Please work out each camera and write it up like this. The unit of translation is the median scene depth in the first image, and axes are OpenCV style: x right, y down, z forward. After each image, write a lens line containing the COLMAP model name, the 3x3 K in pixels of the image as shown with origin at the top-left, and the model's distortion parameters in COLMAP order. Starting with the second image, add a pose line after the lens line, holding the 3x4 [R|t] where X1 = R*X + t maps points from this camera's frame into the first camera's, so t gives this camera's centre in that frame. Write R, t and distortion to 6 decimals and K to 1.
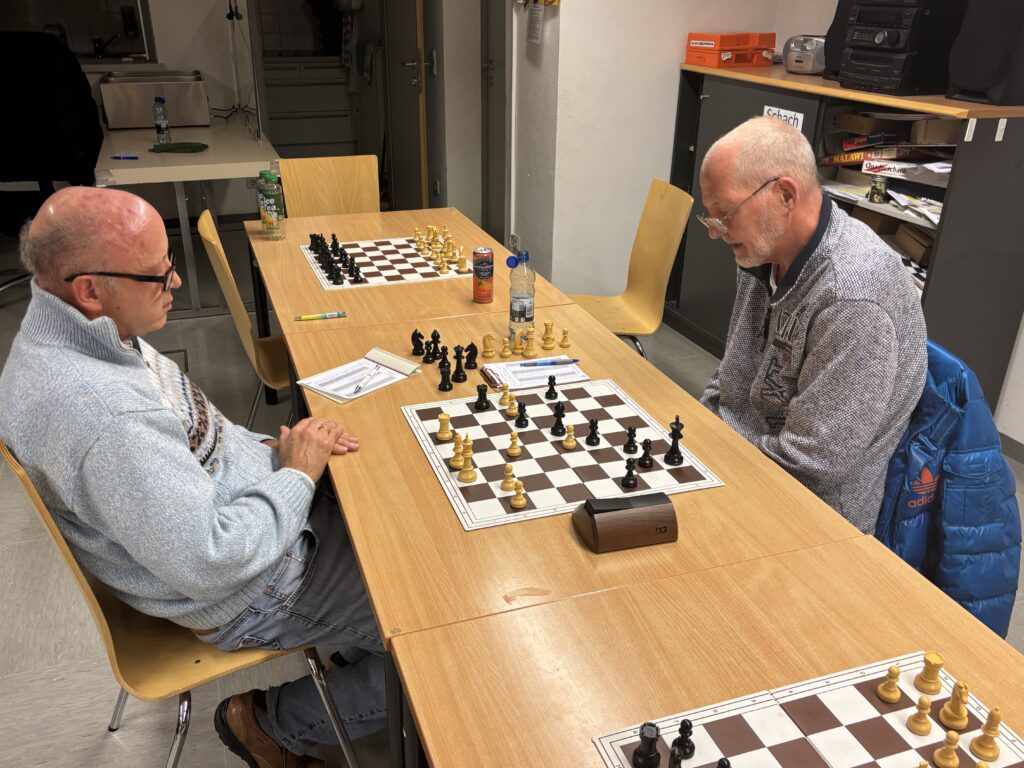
lens RADIAL K [[883.8, 0, 509.7], [0, 883.8, 388.6], [0, 0, 1]] dist [-0.013535, -0.006725]
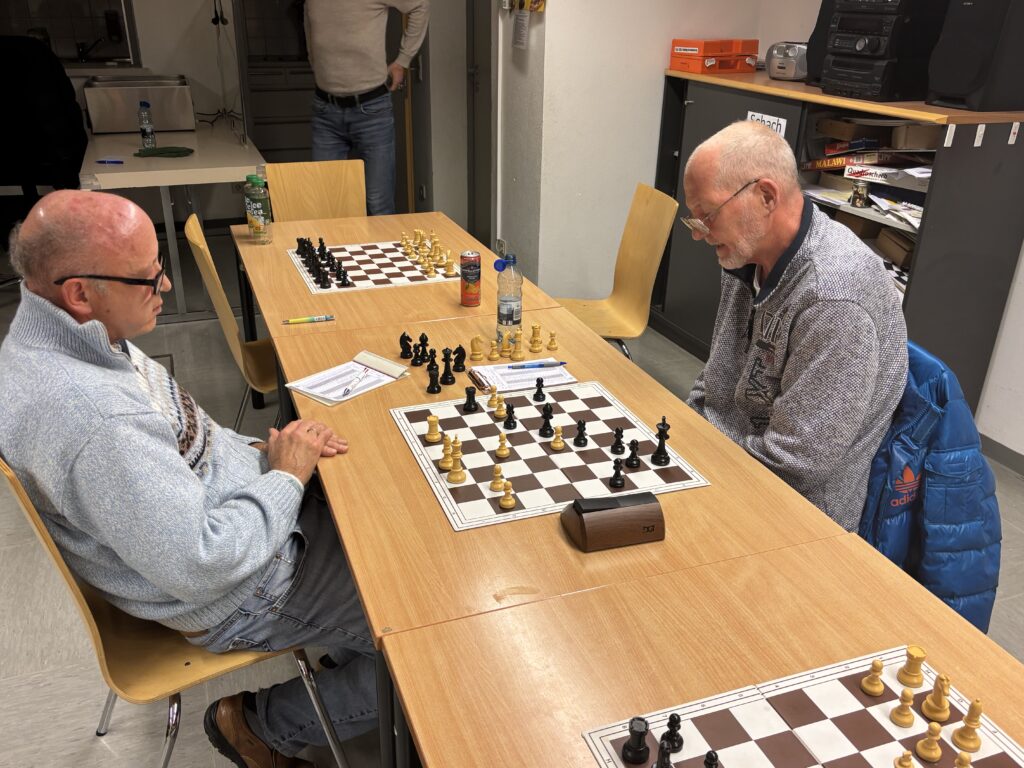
lens RADIAL K [[883.8, 0, 513.5], [0, 883.8, 383.2], [0, 0, 1]] dist [-0.013535, -0.006725]
pose [[0.999803, -0.003752, 0.019472, -0.002011], [0.003964, 0.999933, -0.010858, 0.002917], [-0.019430, 0.010933, 0.999751, -0.009453]]
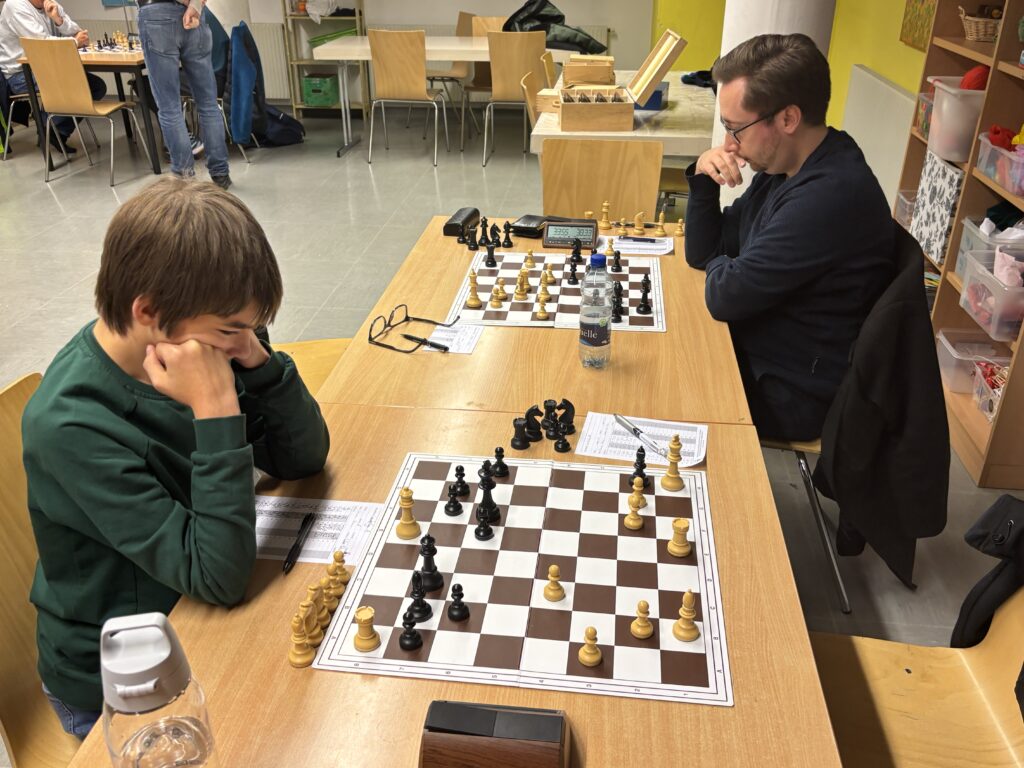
lens RADIAL K [[883.8, 0, 512.3], [0, 883.8, 384.4], [0, 0, 1]] dist [-0.013535, -0.006725]
pose [[-0.896506, -0.208195, 0.391066, -0.186435], [0.178545, 0.638062, 0.748999, -0.565449], [-0.405462, 0.741304, -0.534854, 1.301101]]
